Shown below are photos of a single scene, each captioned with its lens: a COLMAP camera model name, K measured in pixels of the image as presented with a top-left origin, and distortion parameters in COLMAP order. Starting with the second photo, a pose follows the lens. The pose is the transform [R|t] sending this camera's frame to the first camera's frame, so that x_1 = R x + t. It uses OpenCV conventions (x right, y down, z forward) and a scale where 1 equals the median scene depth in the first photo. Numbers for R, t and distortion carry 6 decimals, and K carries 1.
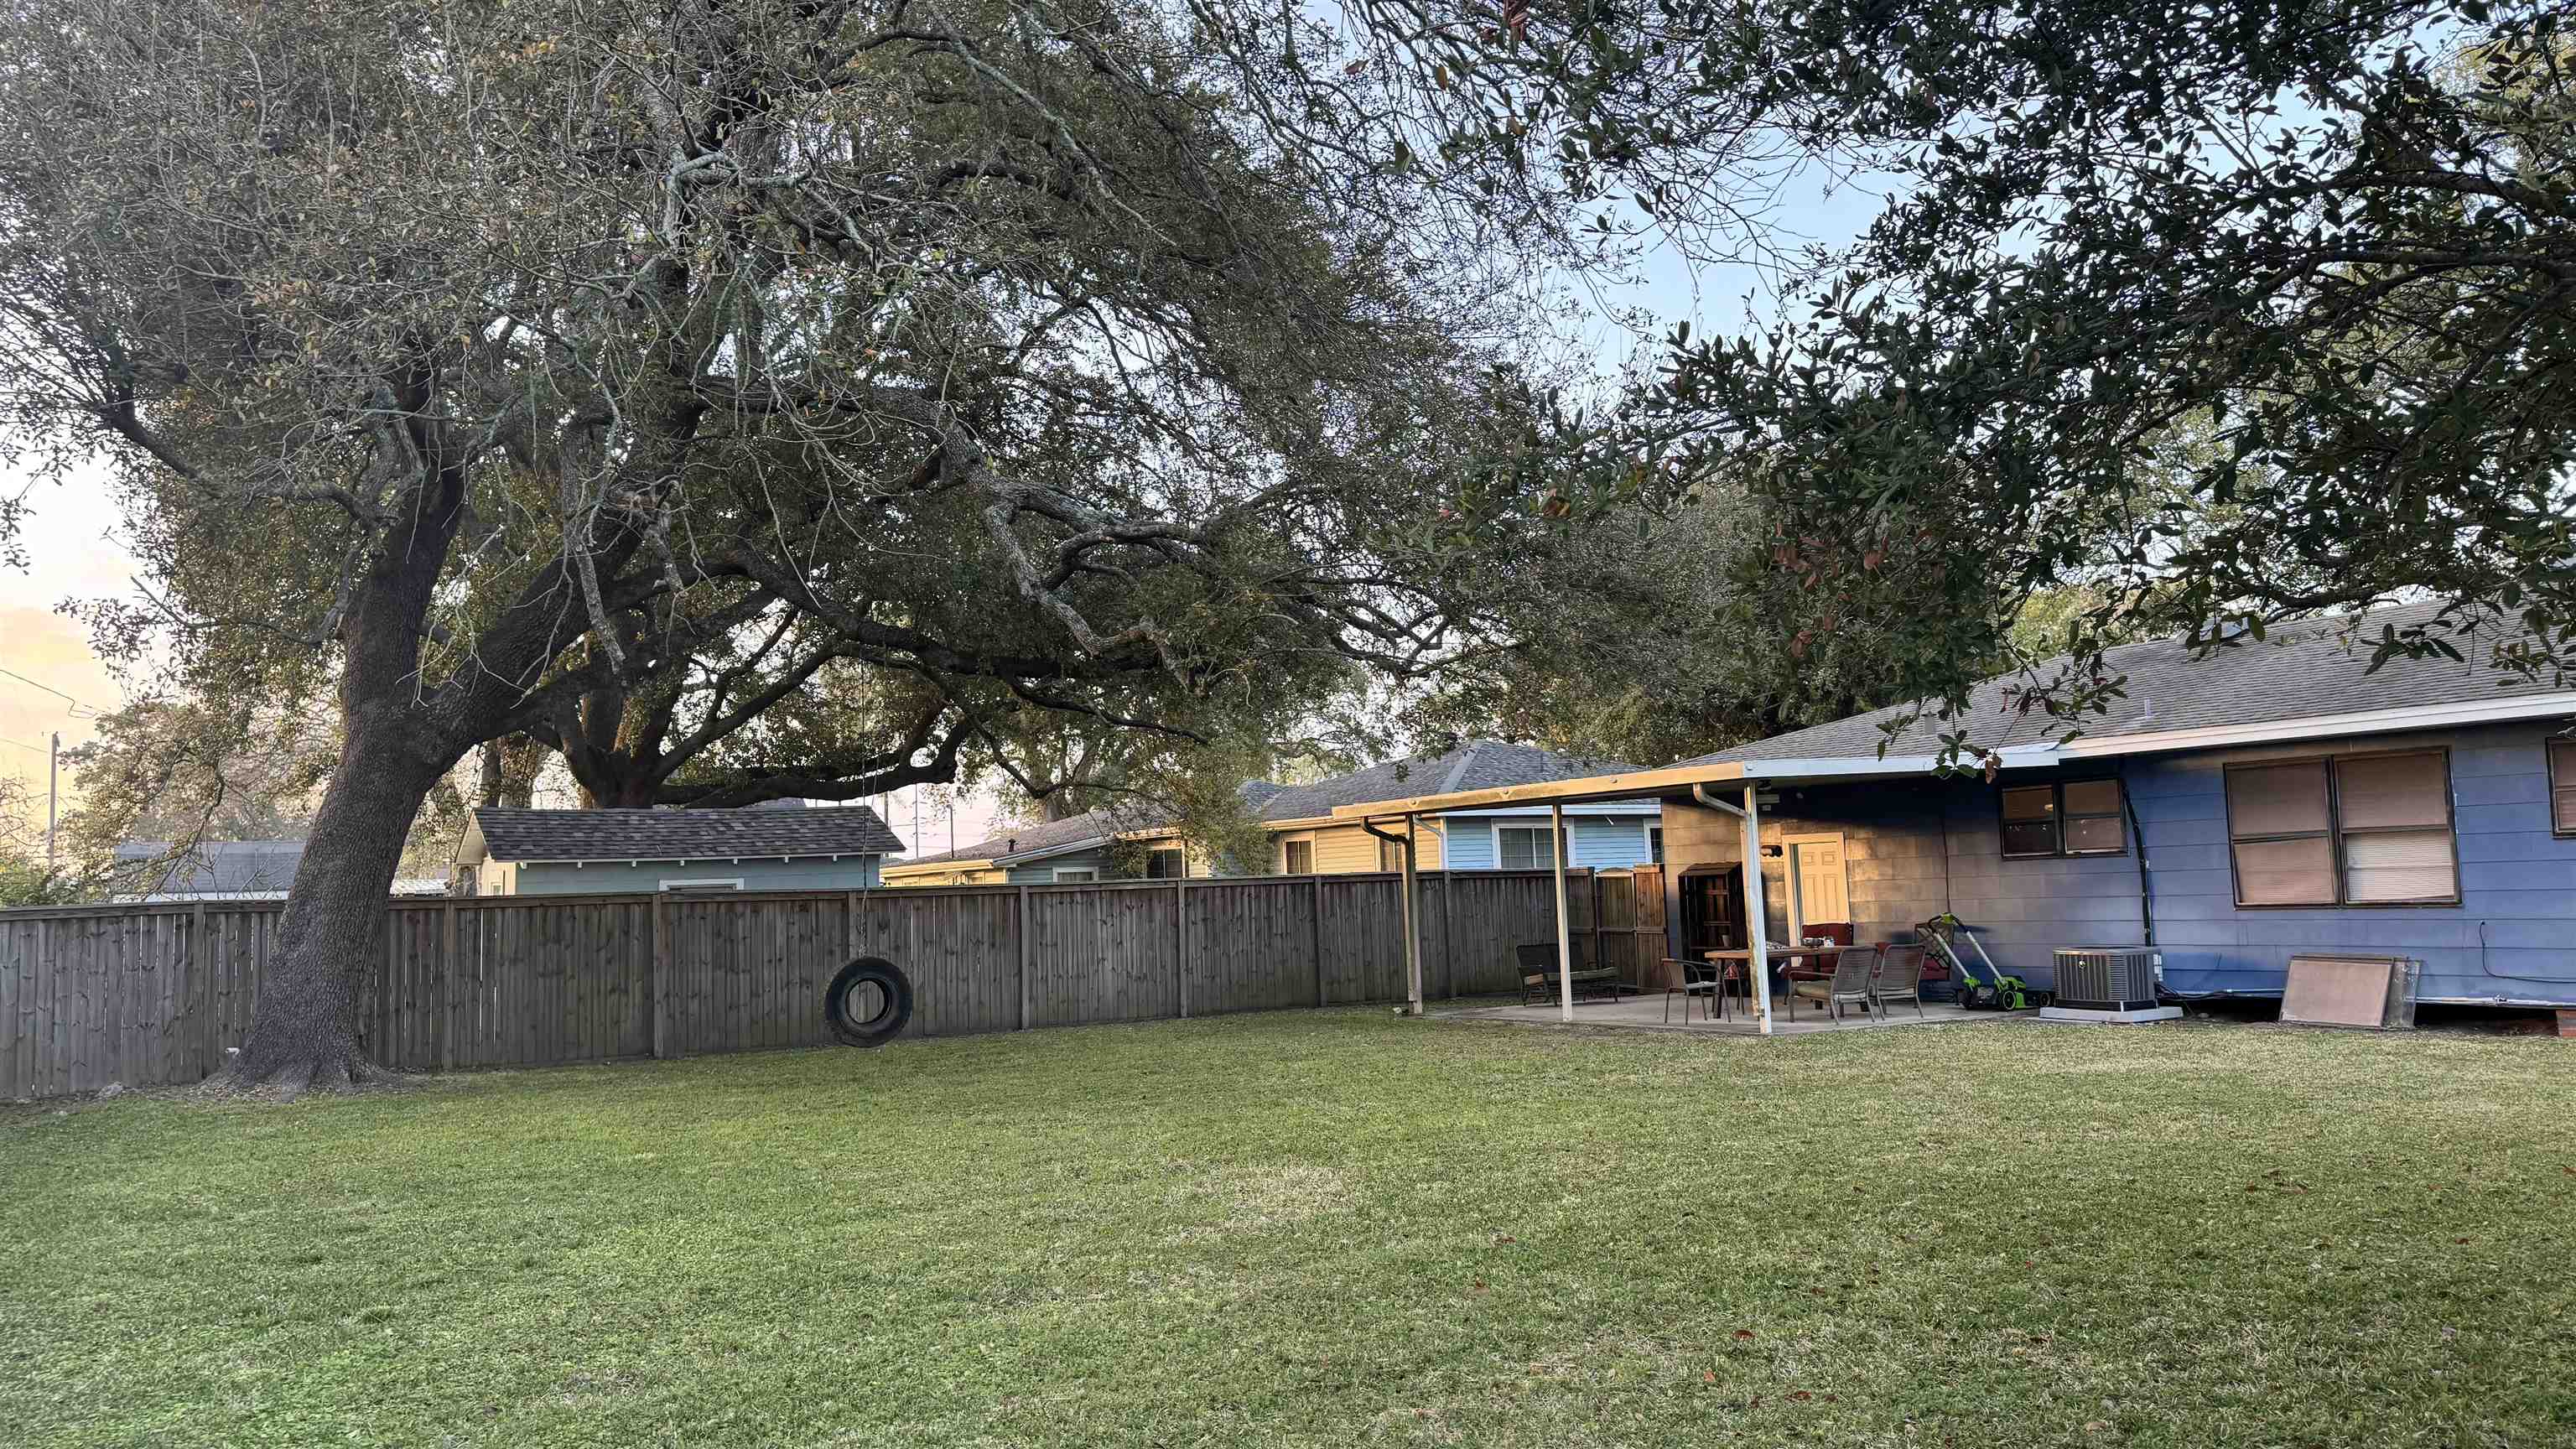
lens RADIAL K [[1770.6, 0, 1292.0], [0, 1770.6, 729.3], [0, 0, 1]] dist [0.167838, -0.294531]
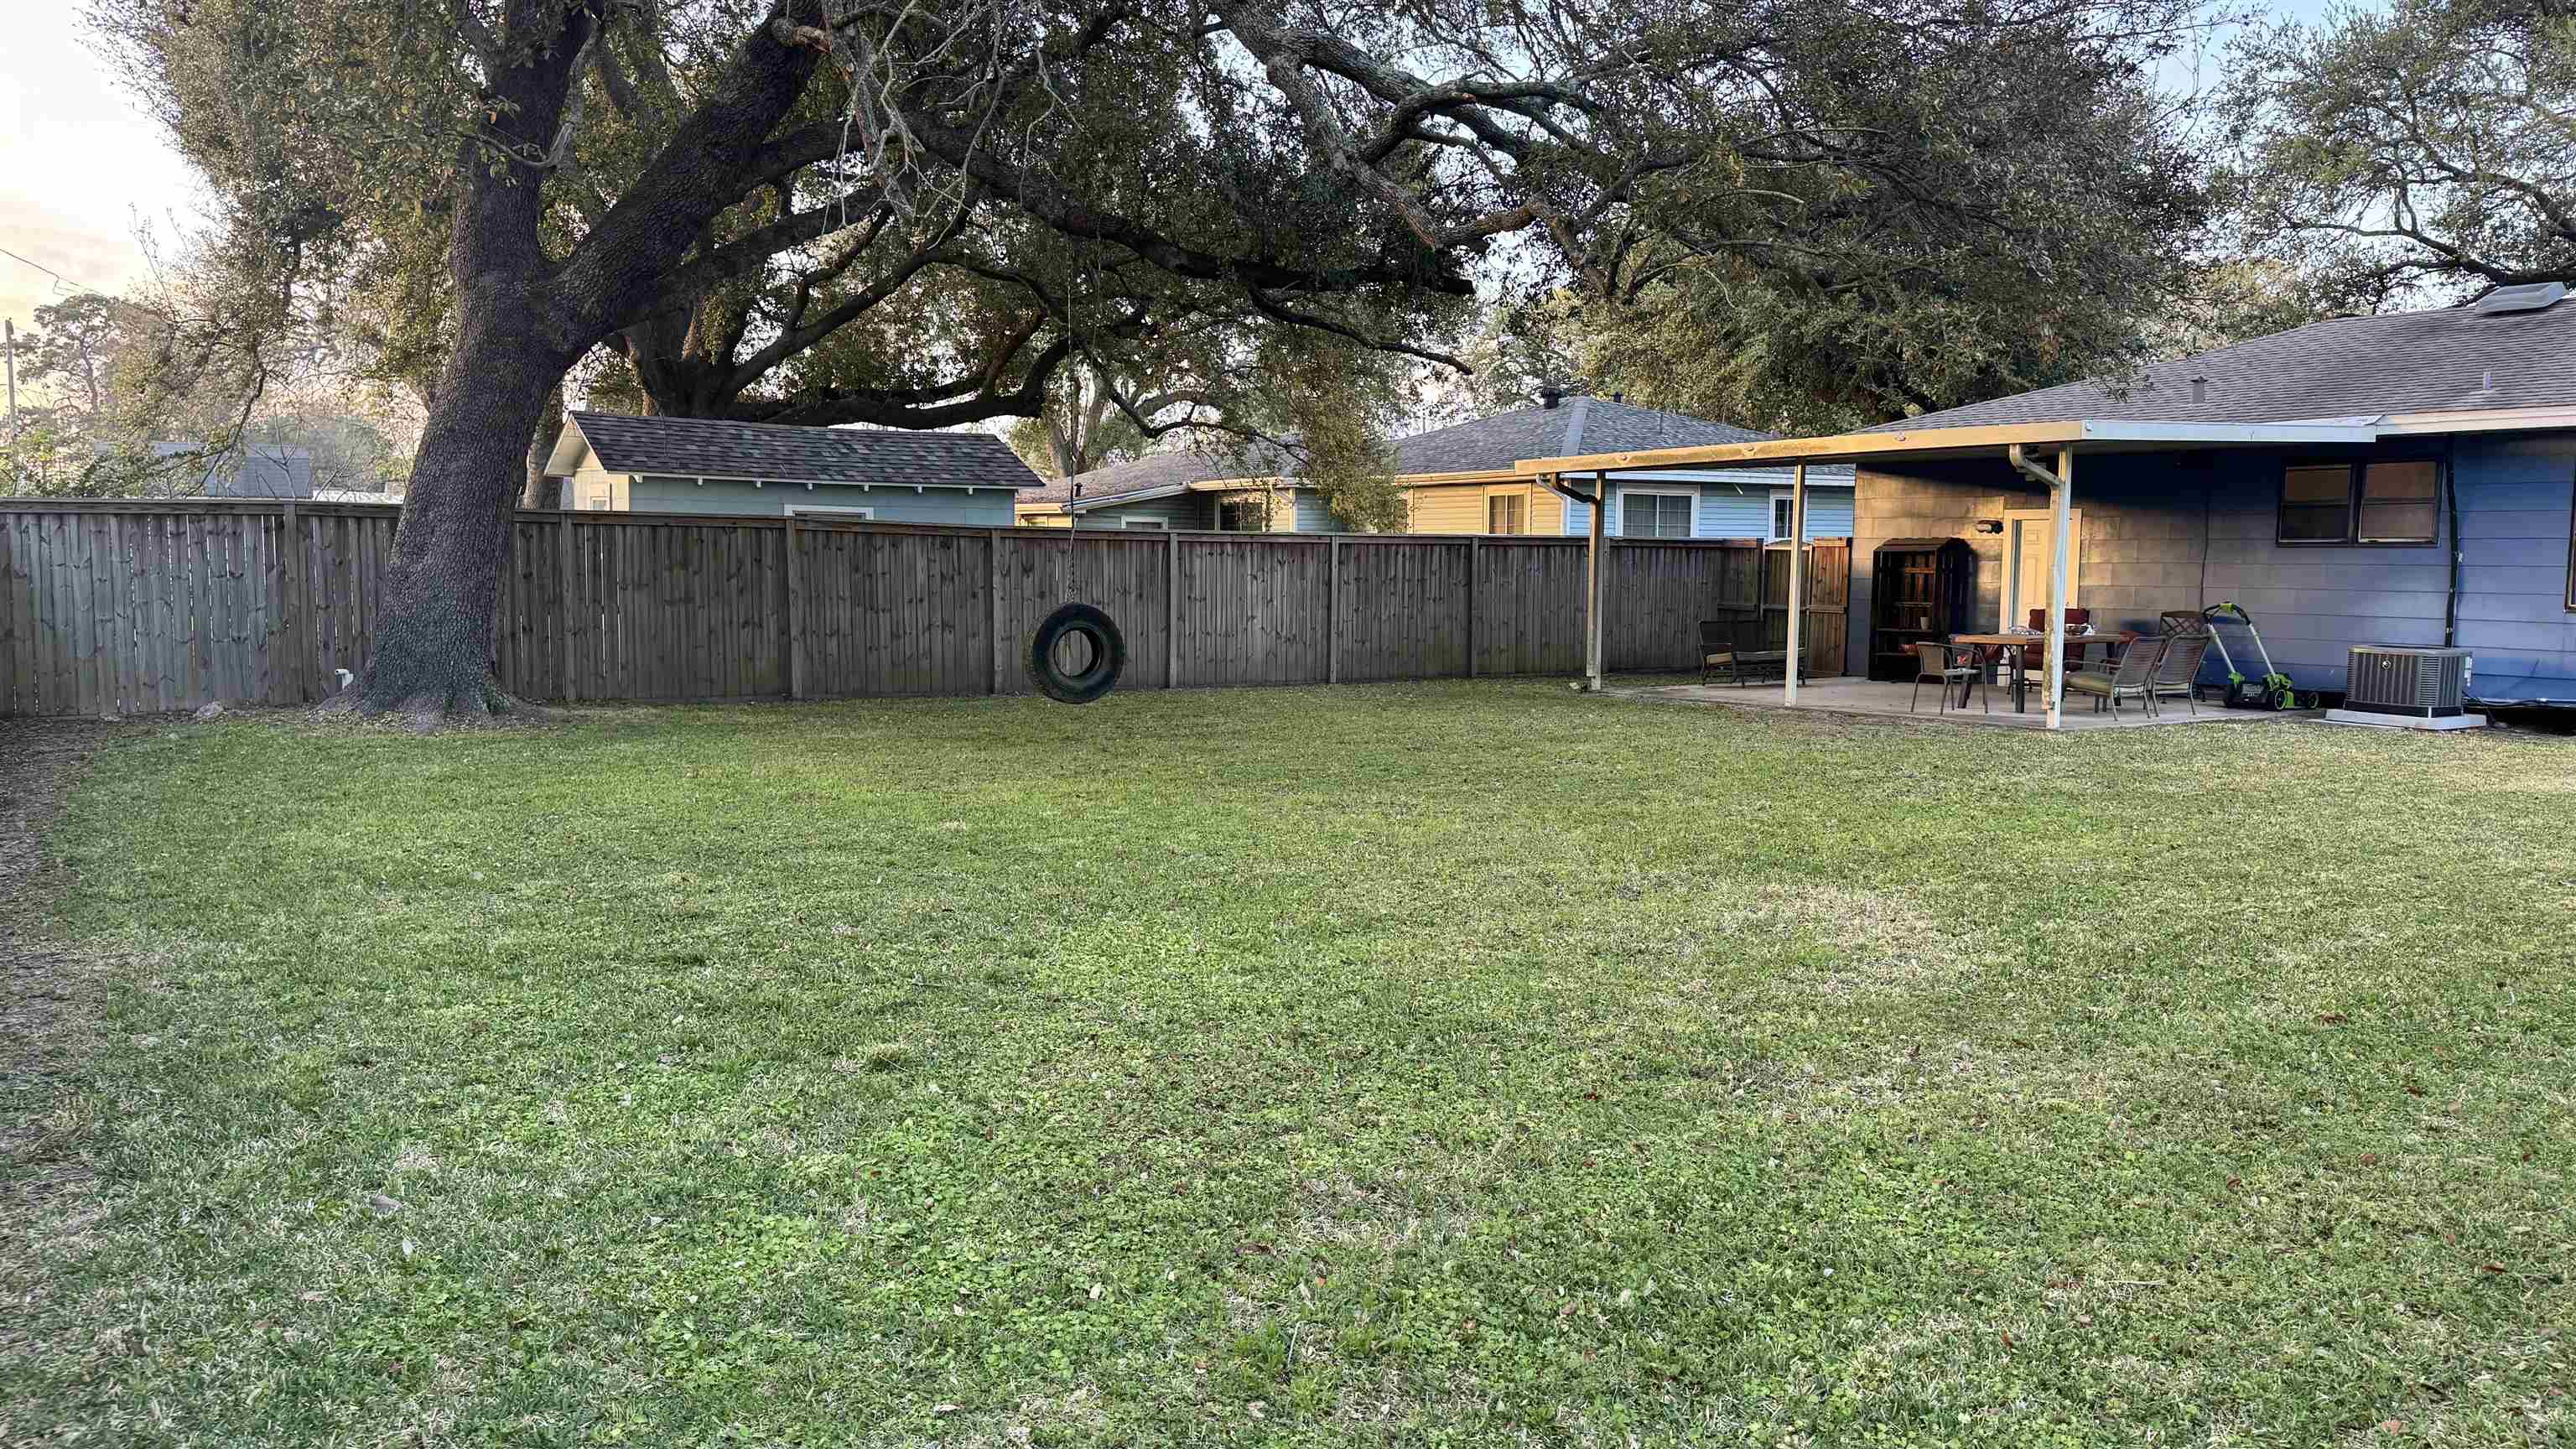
lens RADIAL K [[1773.0, 0, 1278.3], [0, 1773.0, 725.8], [0, 0, 1]] dist [0.126918, -0.182555]
pose [[0.998856, 0.042263, 0.022351, -0.120072], [-0.045694, 0.981432, 0.186287, 0.014504], [-0.014063, -0.187095, 0.982241, 0.098219]]
